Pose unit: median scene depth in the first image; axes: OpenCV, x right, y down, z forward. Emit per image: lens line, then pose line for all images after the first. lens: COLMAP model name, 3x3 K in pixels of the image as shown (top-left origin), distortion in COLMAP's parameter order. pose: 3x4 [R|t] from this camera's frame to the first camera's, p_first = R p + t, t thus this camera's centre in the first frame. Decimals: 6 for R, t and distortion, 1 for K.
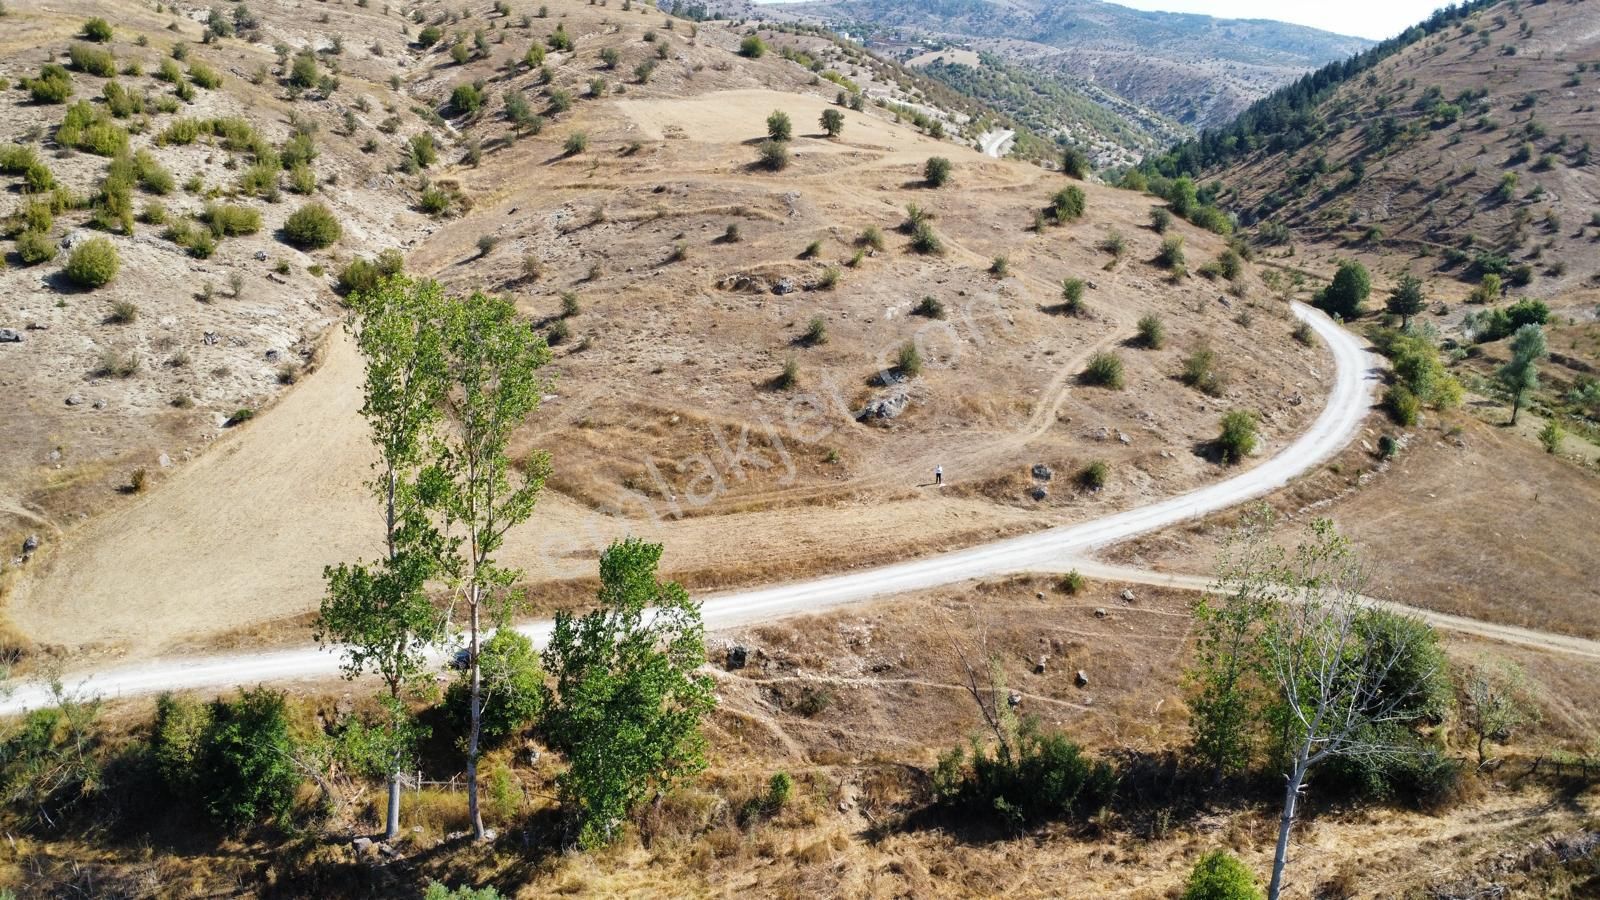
lens RADIAL K [[1162.8, 0, 800.0], [0, 1162.8, 450.0], [0, 0, 1]] dist [-0.044734, 0.020278]
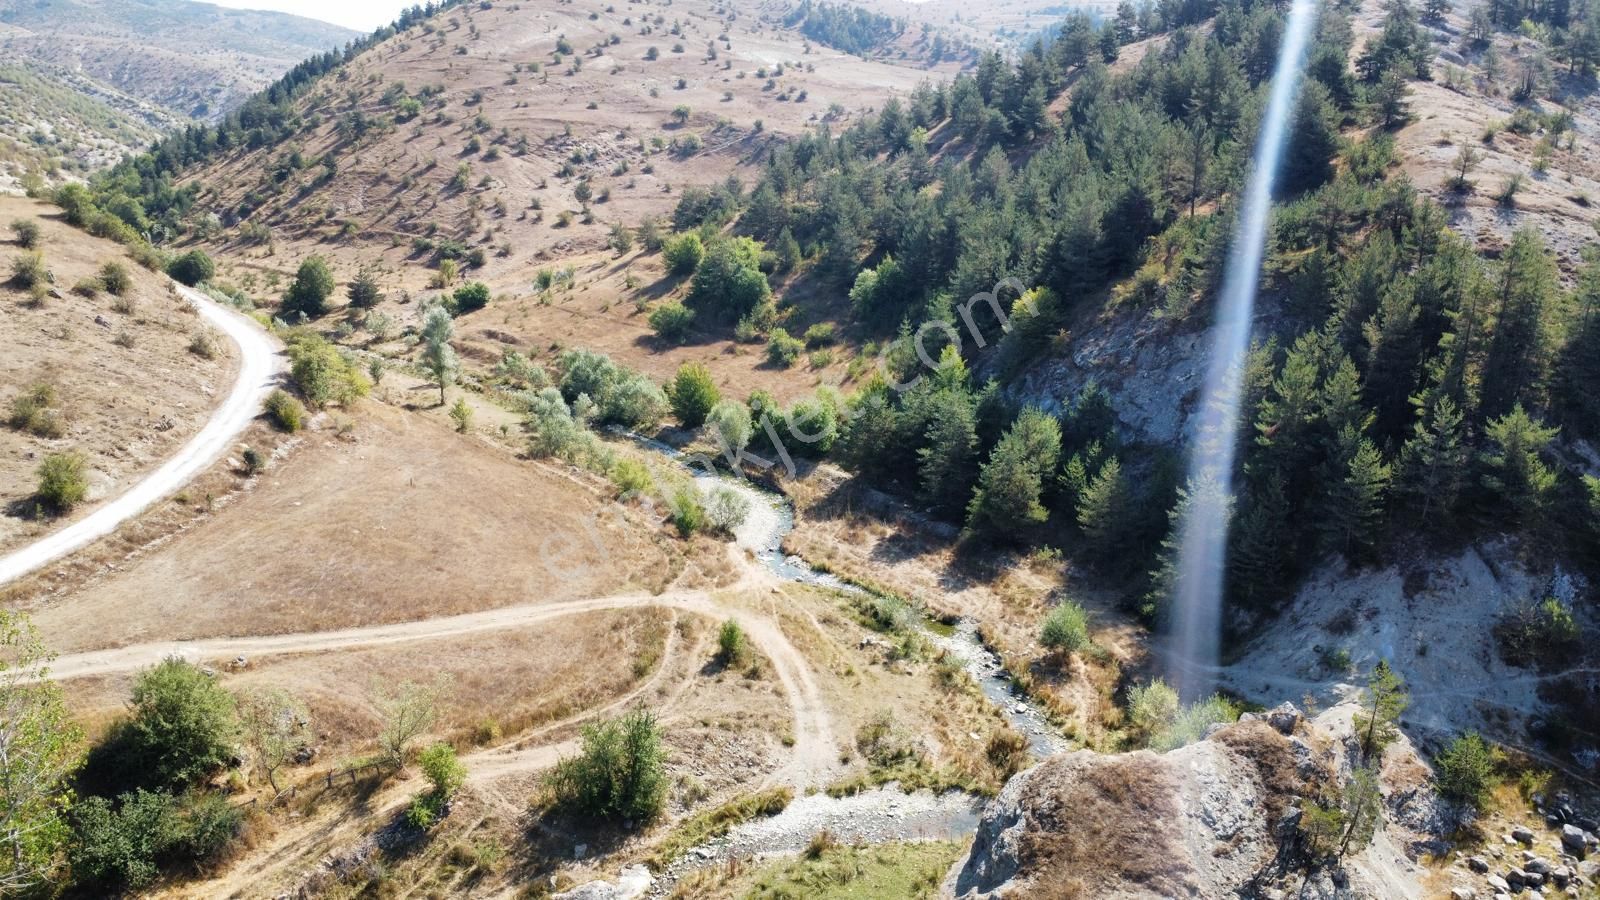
lens RADIAL K [[1162.8, 0, 800.0], [0, 1162.8, 450.0], [0, 0, 1]] dist [-0.044734, 0.020278]
pose [[0.724696, -0.179160, 0.665370, 0.144237], [0.175707, 0.981734, 0.072971, -0.001106], [-0.666290, 0.064028, 0.742939, -0.007503]]
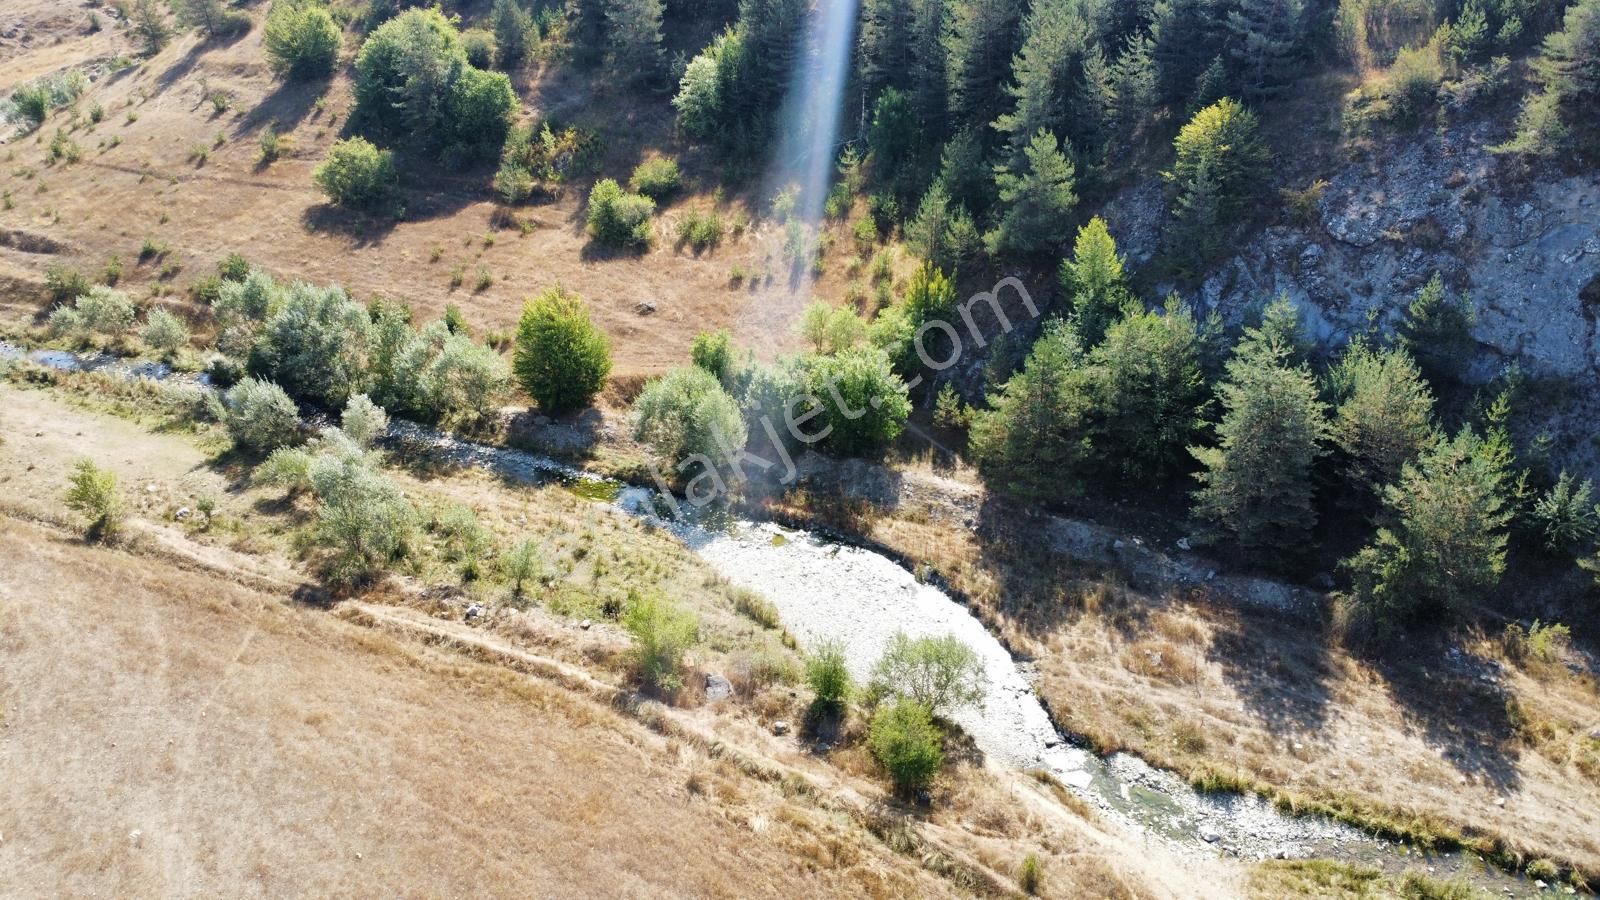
lens RADIAL K [[1162.8, 0, 800.0], [0, 1162.8, 450.0], [0, 0, 1]] dist [-0.044734, 0.020278]
pose [[0.346316, -0.452089, 0.821998, 0.328897], [0.249658, 0.889037, 0.383776, -0.125829], [-0.904288, 0.072311, 0.420755, 0.467647]]
